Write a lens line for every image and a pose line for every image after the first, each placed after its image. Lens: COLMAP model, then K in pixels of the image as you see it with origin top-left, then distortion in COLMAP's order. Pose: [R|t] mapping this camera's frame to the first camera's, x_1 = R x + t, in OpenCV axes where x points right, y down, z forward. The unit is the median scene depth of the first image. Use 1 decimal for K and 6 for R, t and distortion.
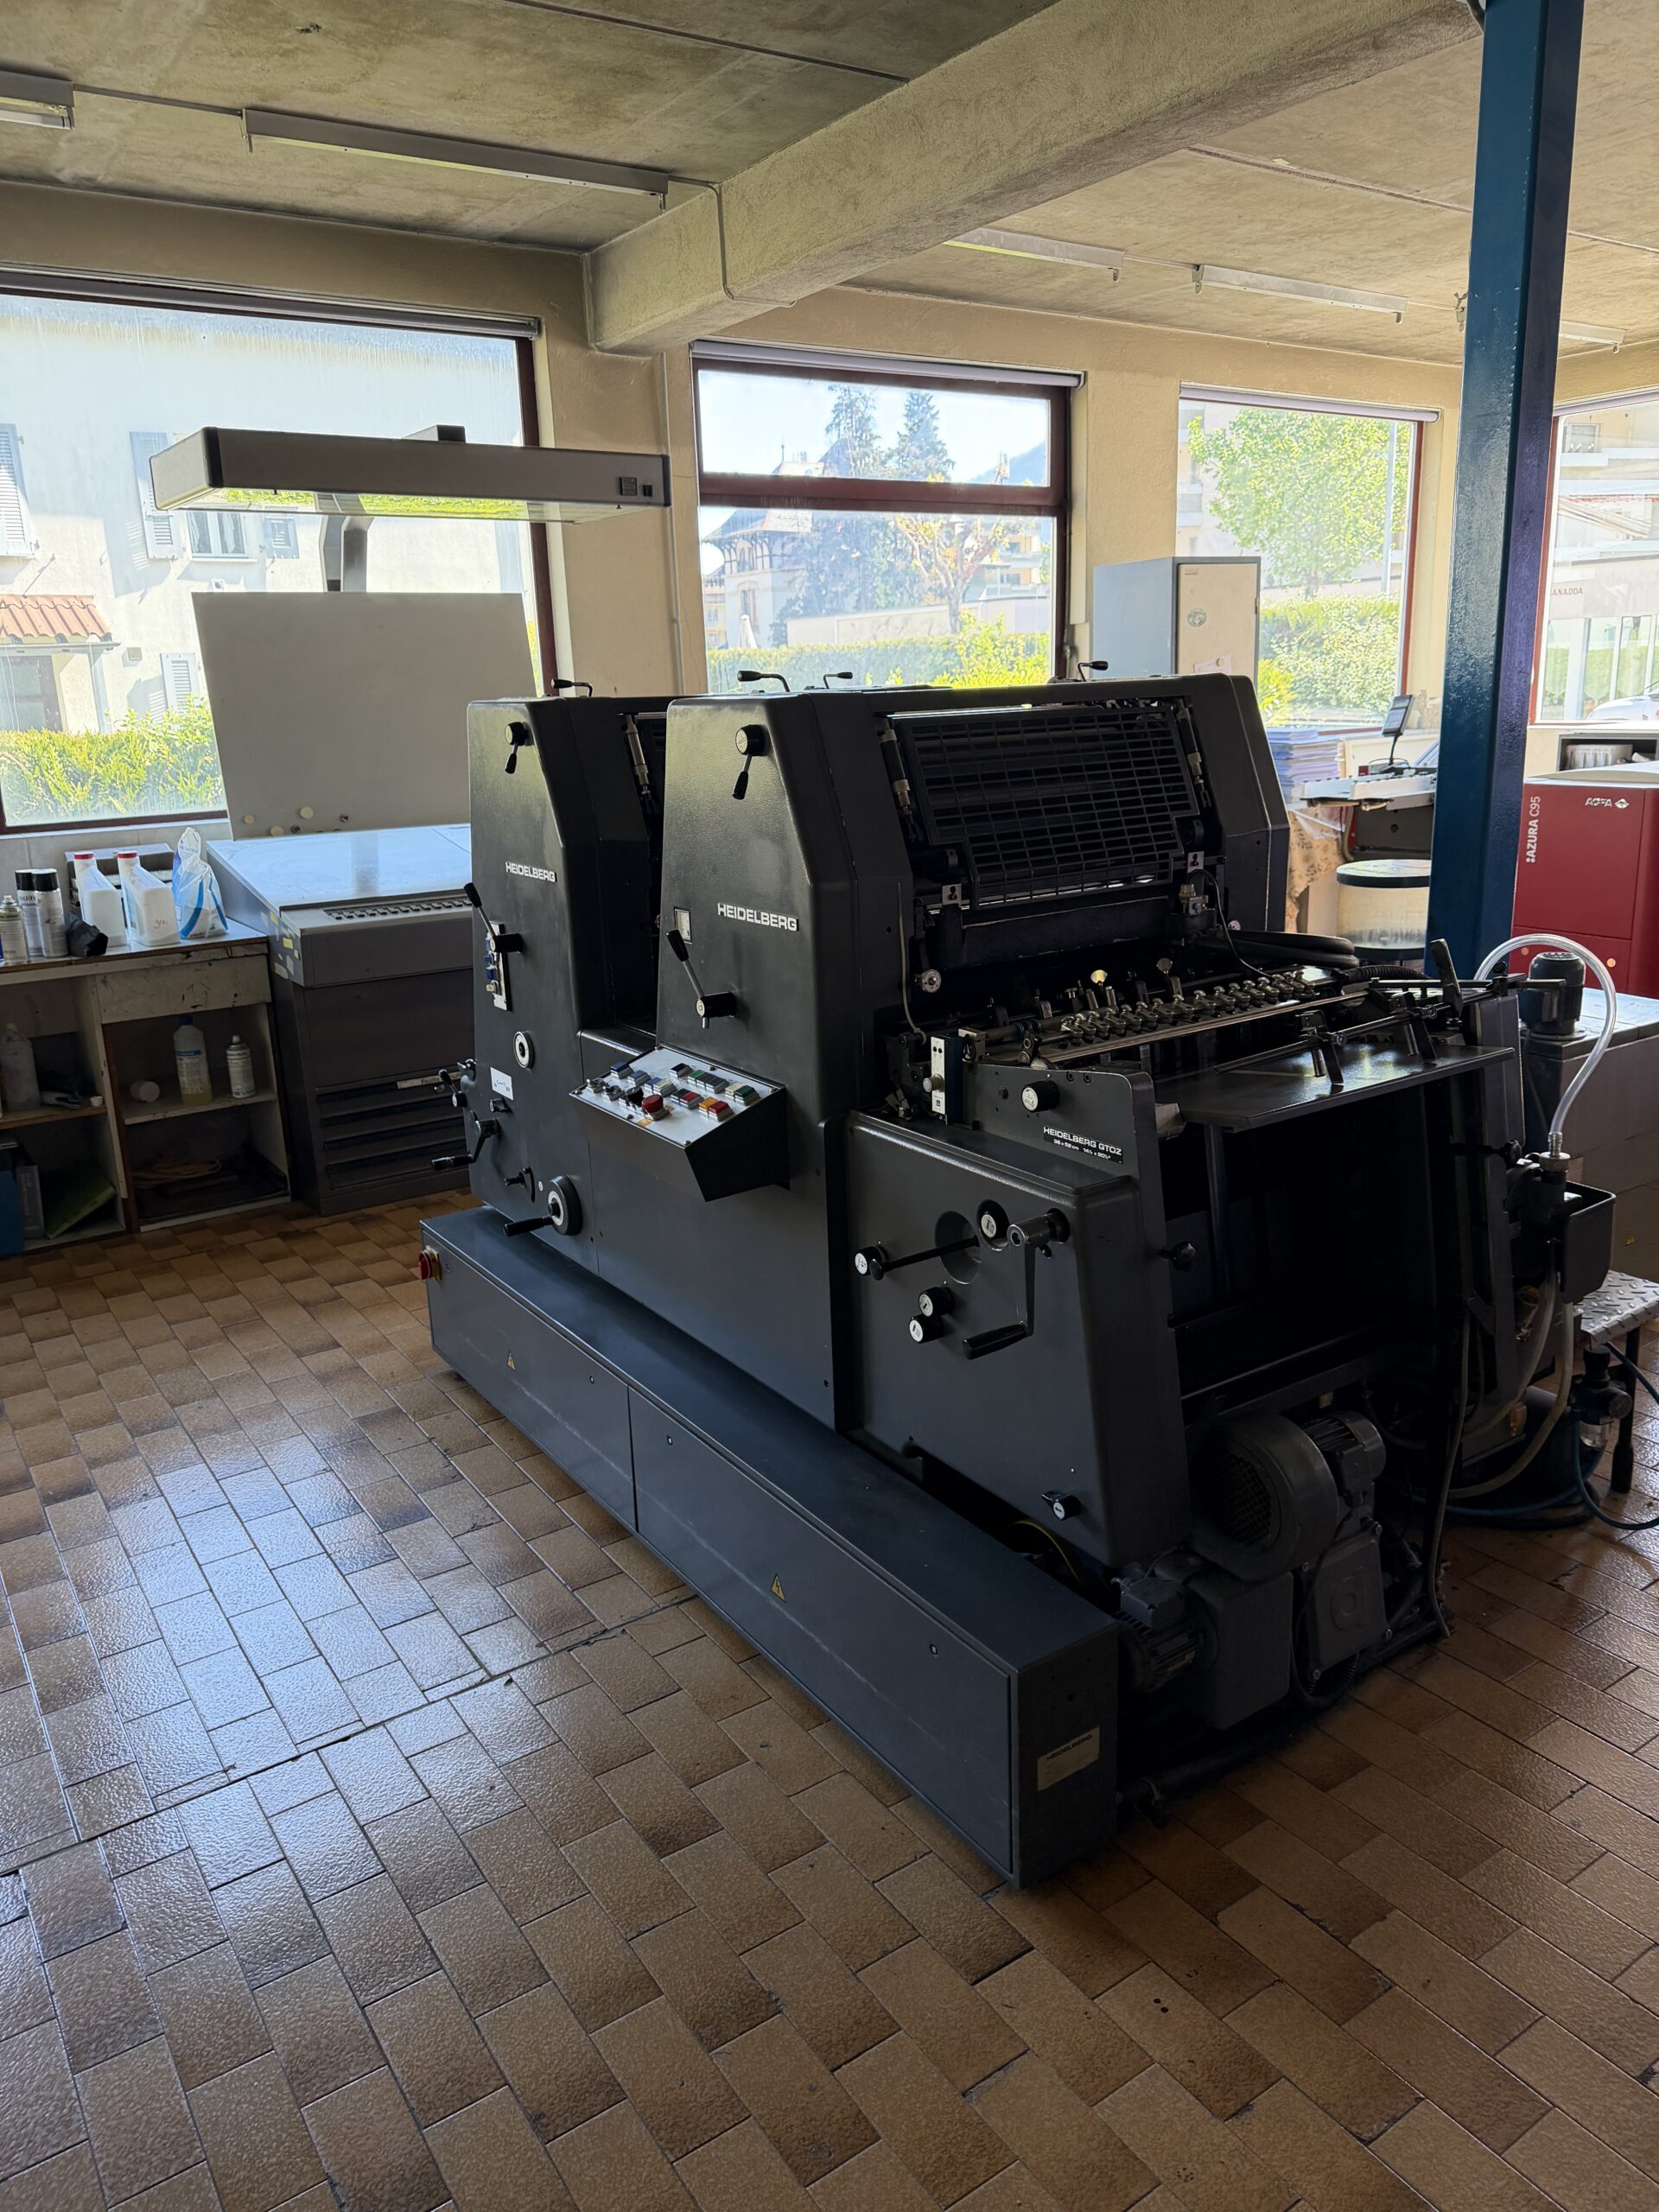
lens RADIAL K [[1570.5, 0, 829.5], [0, 1570.5, 1106.0], [0, 0, 1]] dist [0.018998, -0.038399]
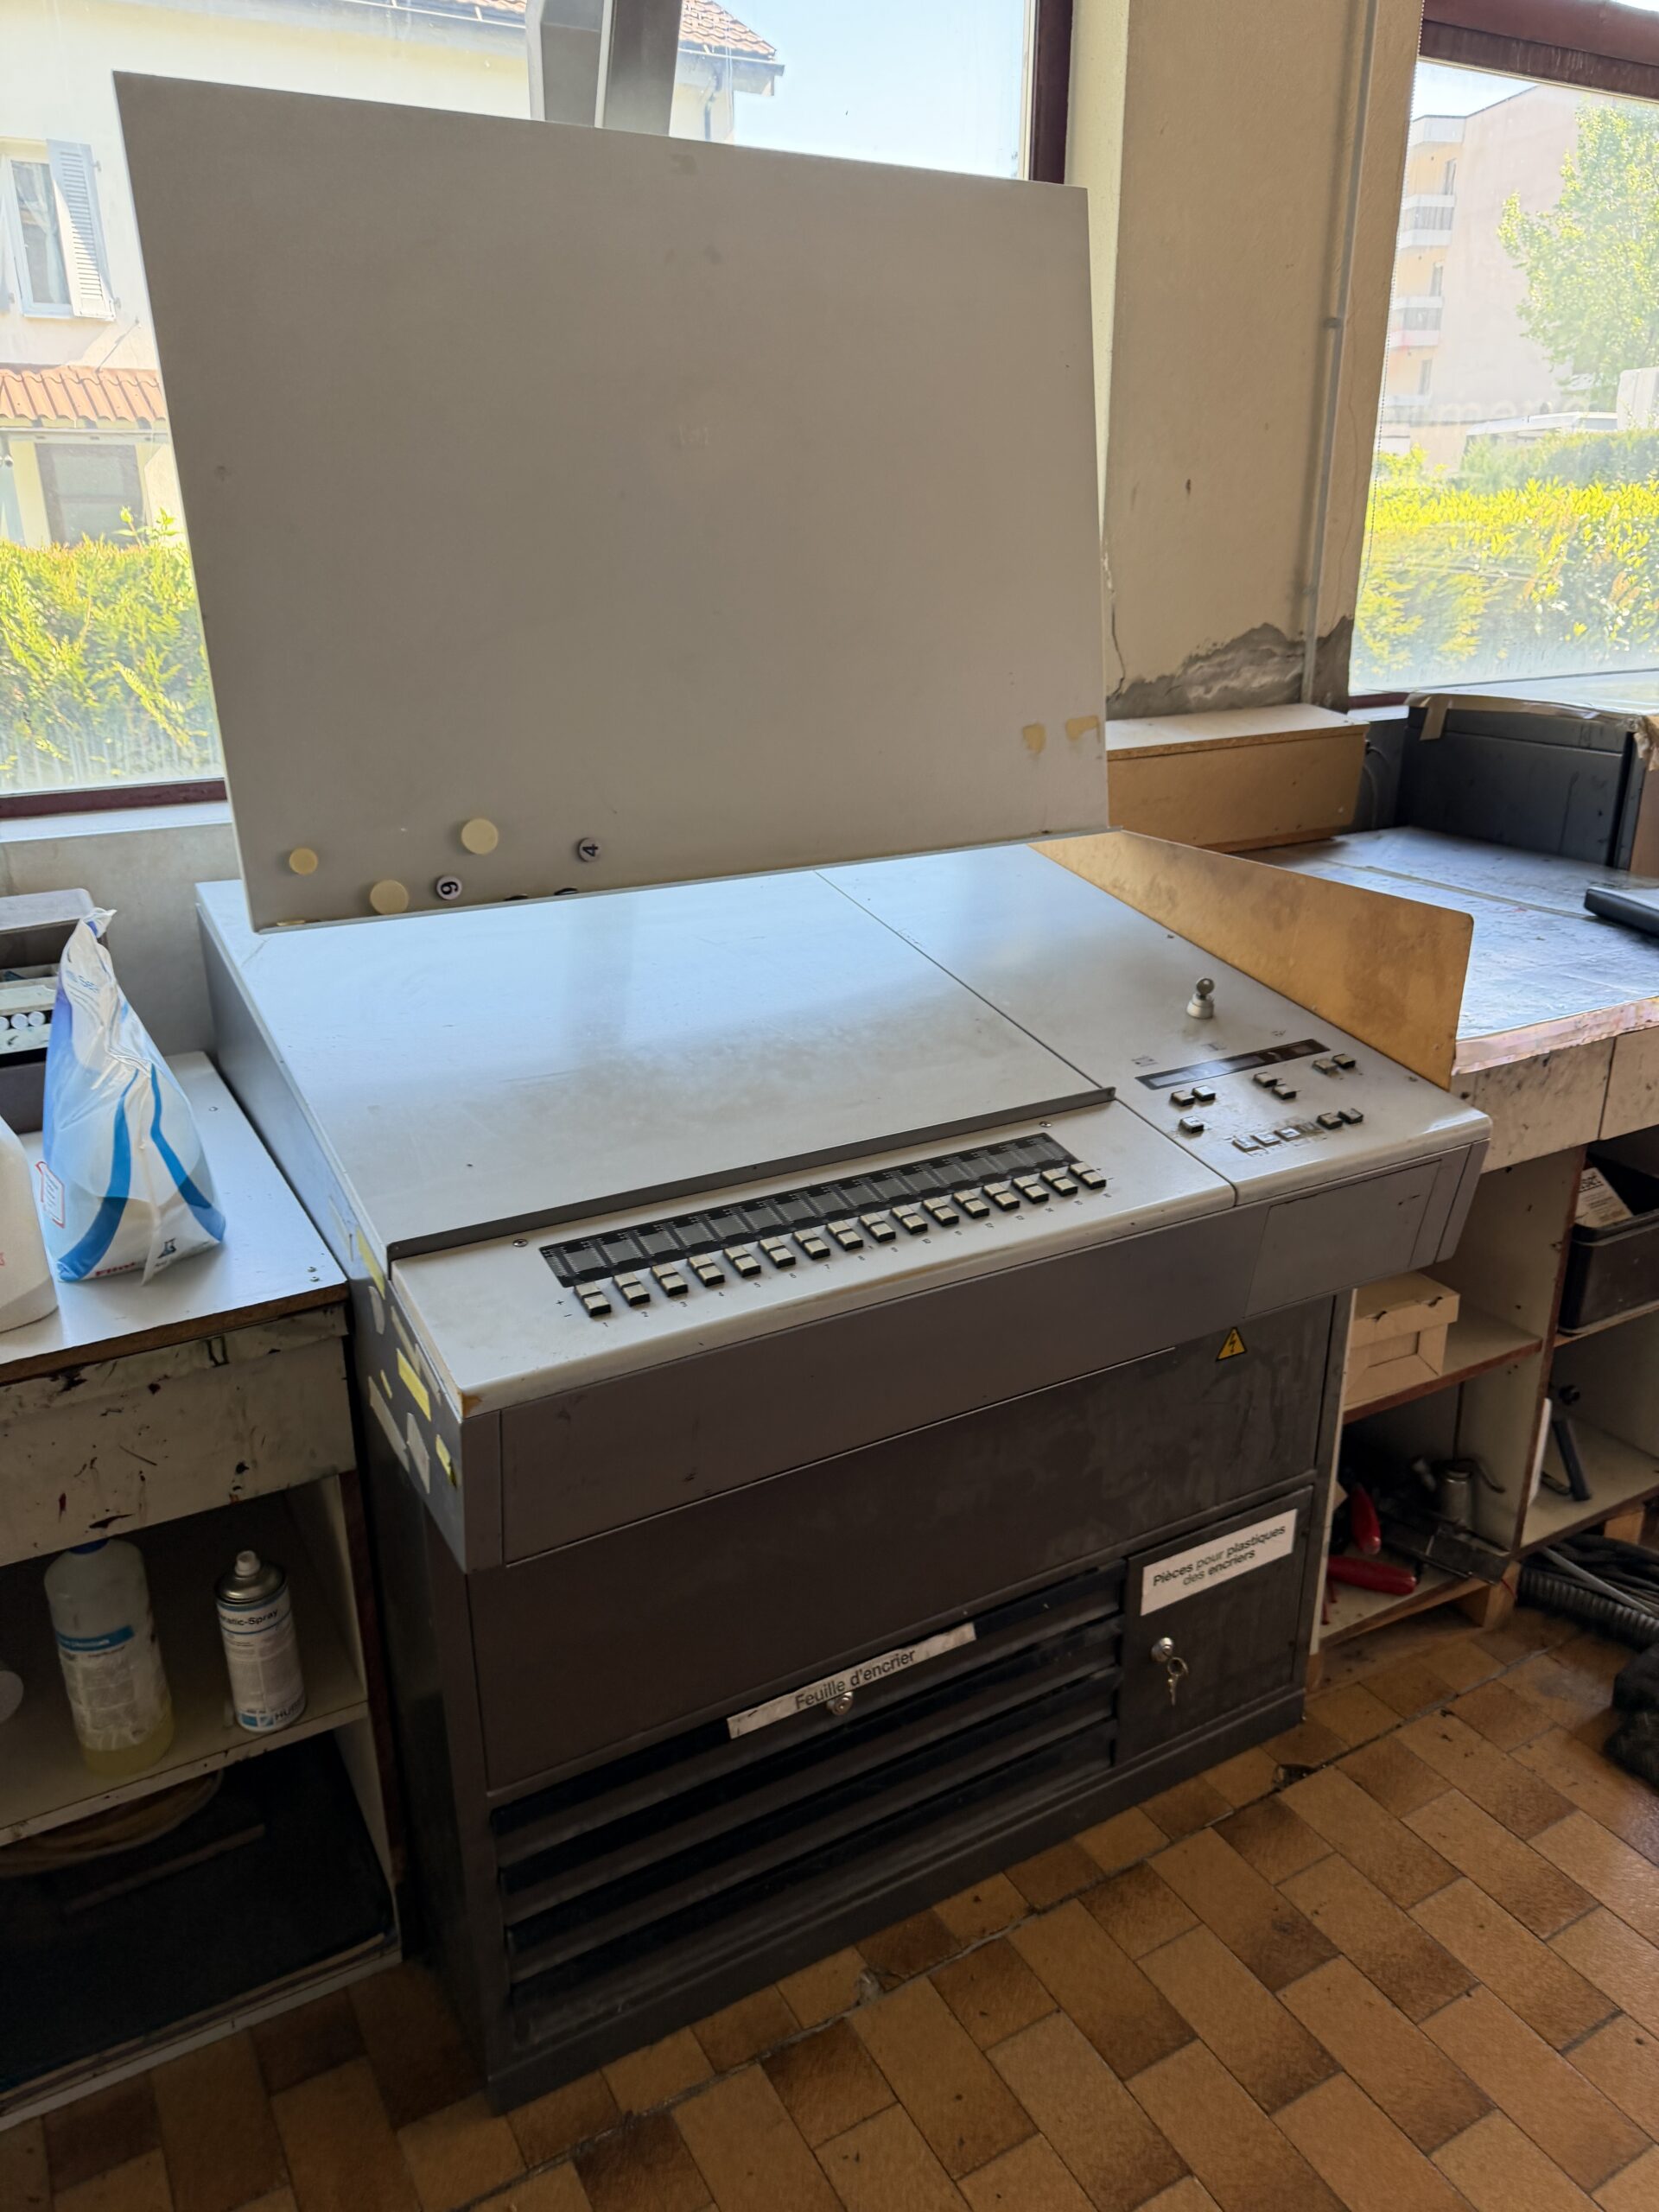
lens RADIAL K [[1571.4, 0, 829.5], [0, 1571.4, 1106.0], [0, 0, 1]] dist [0.014601, -0.032566]
pose [[0.996449, 0.055186, -0.063585, -0.234284], [-0.048639, 0.993770, 0.100273, -0.165975], [0.068723, -0.096824, 0.992926, 0.671245]]
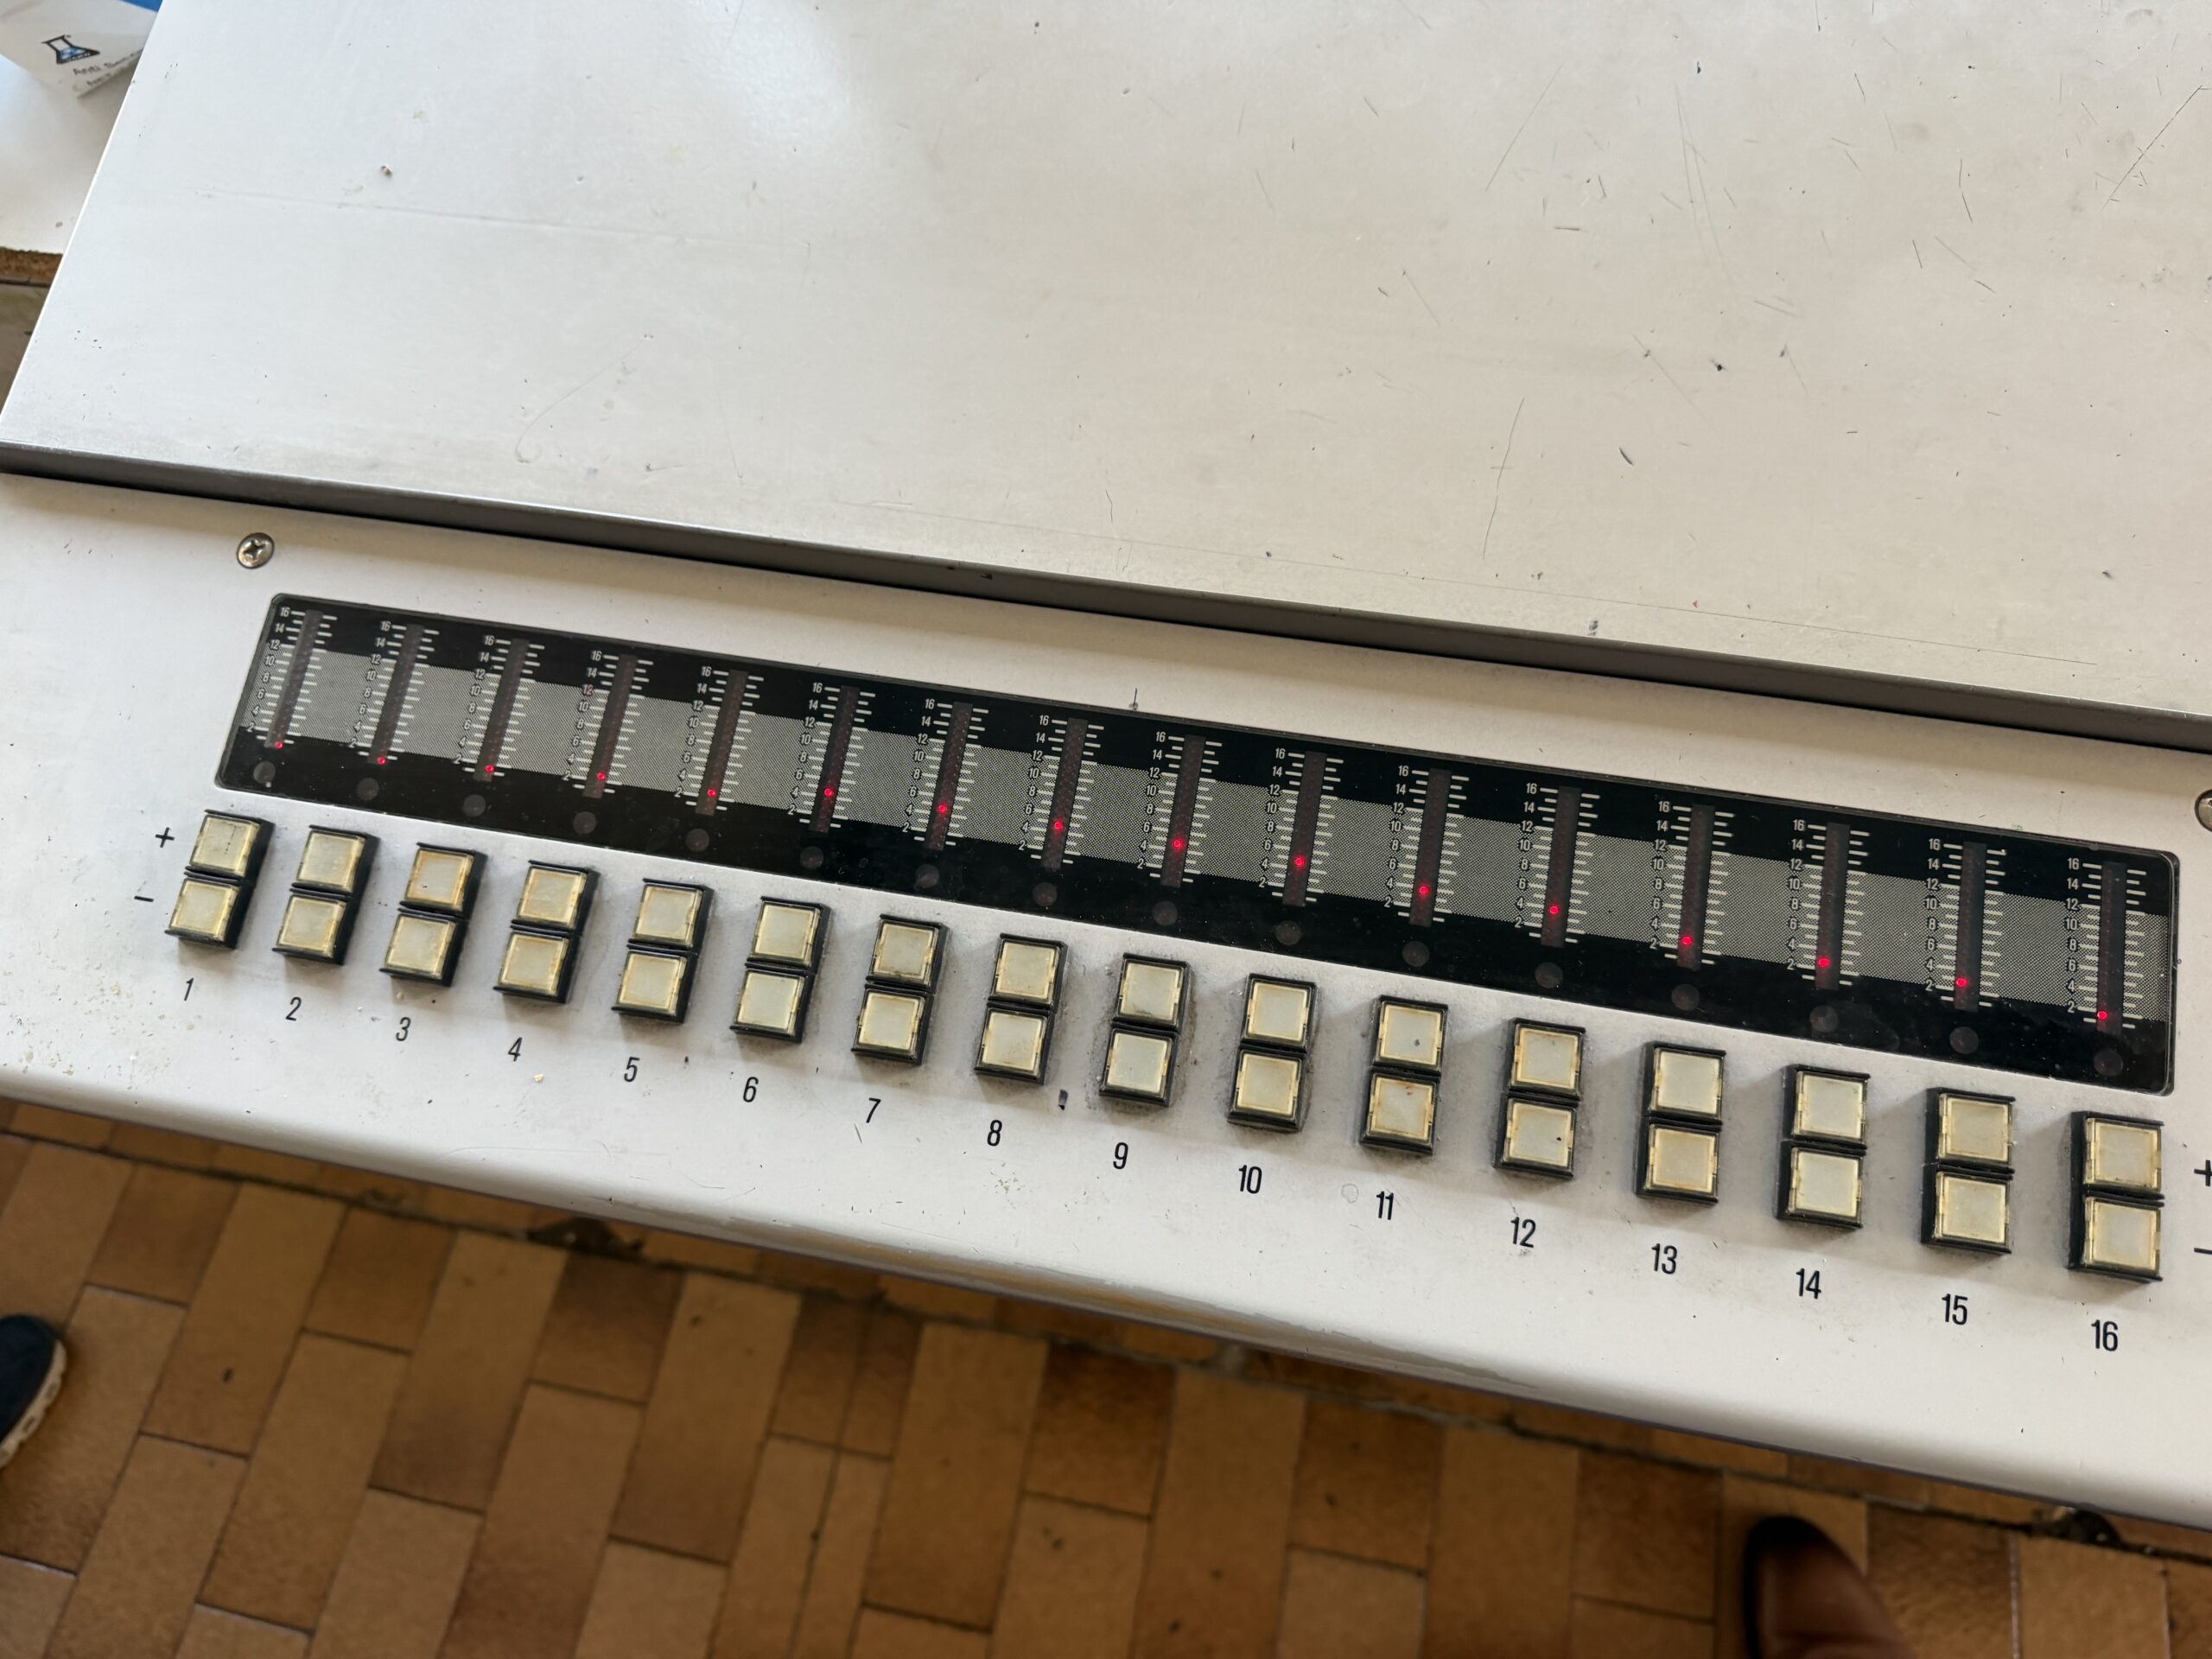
lens RADIAL K [[1571.4, 0, 1092.0], [0, 1571.4, 827.3], [0, 0, 1]] dist [0.014601, -0.032566]
pose [[0.702446, 0.633839, -0.323756, -0.223540], [-0.133292, 0.563987, 0.814955, -0.191849], [0.699144, -0.529308, 0.480656, 0.940743]]
